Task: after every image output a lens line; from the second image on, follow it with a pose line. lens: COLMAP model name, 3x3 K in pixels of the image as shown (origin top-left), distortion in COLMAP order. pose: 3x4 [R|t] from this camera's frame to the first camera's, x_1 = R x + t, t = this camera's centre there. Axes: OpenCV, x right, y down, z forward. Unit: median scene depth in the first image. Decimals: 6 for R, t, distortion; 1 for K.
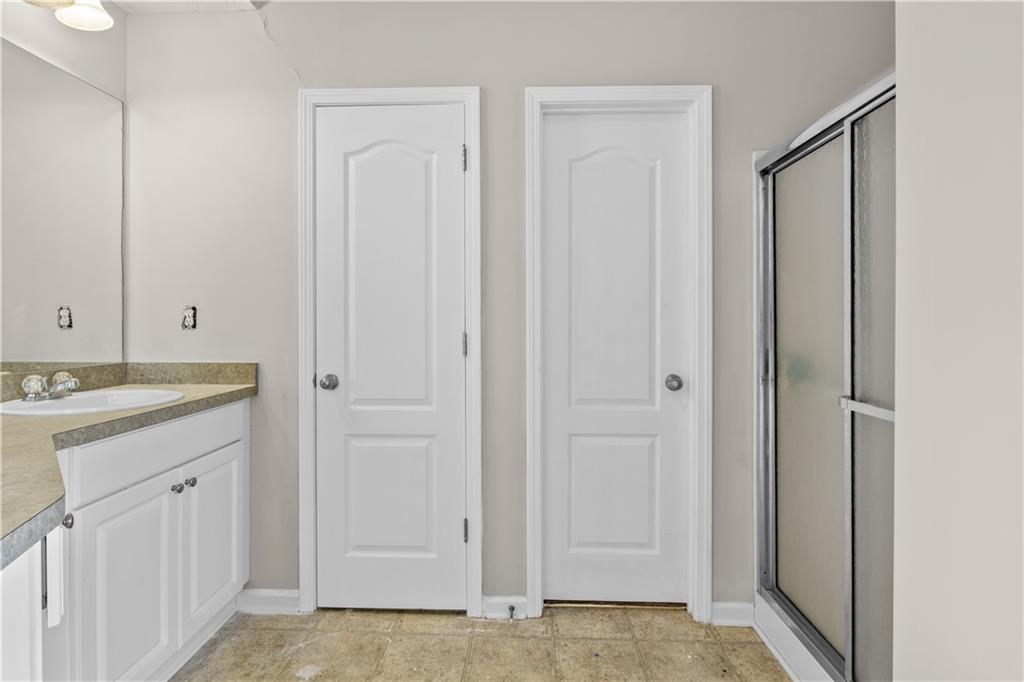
lens RADIAL K [[505.5, 0, 509.9], [0, 505.5, 329.8], [0, 0, 1]] dist [0.006013, 0.000756]
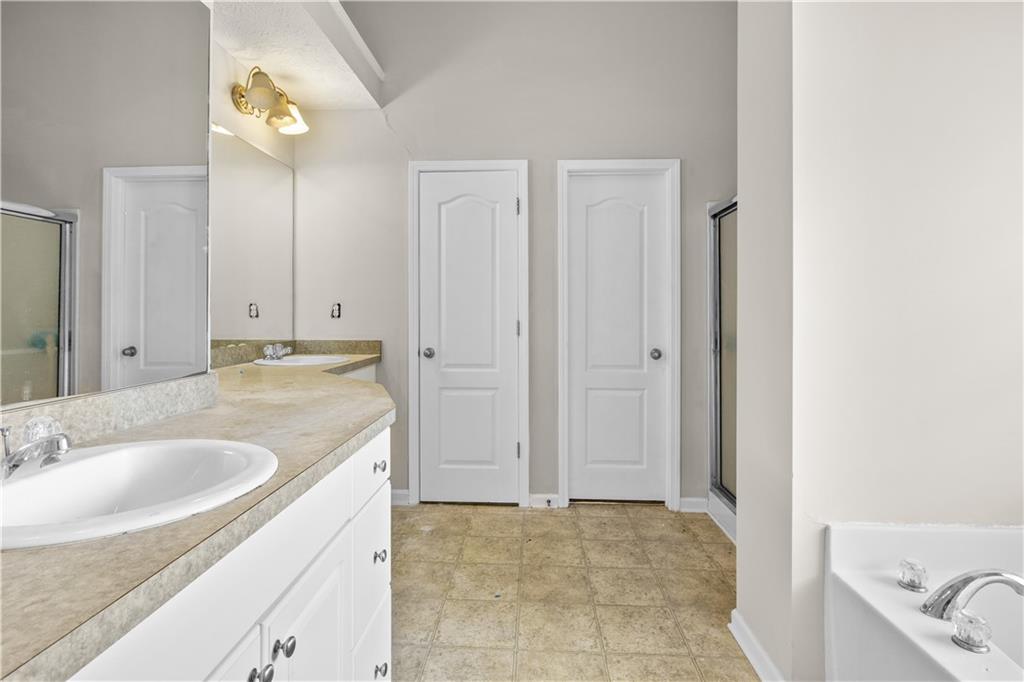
lens RADIAL K [[505.5, 0, 509.5], [0, 505.5, 320.4], [0, 0, 1]] dist [0.006013, 0.000756]
pose [[0.999880, 0.000709, -0.015487, -0.089957], [-0.000783, 0.999988, -0.004788, 0.012069], [0.015483, 0.004800, 0.999869, -0.520421]]
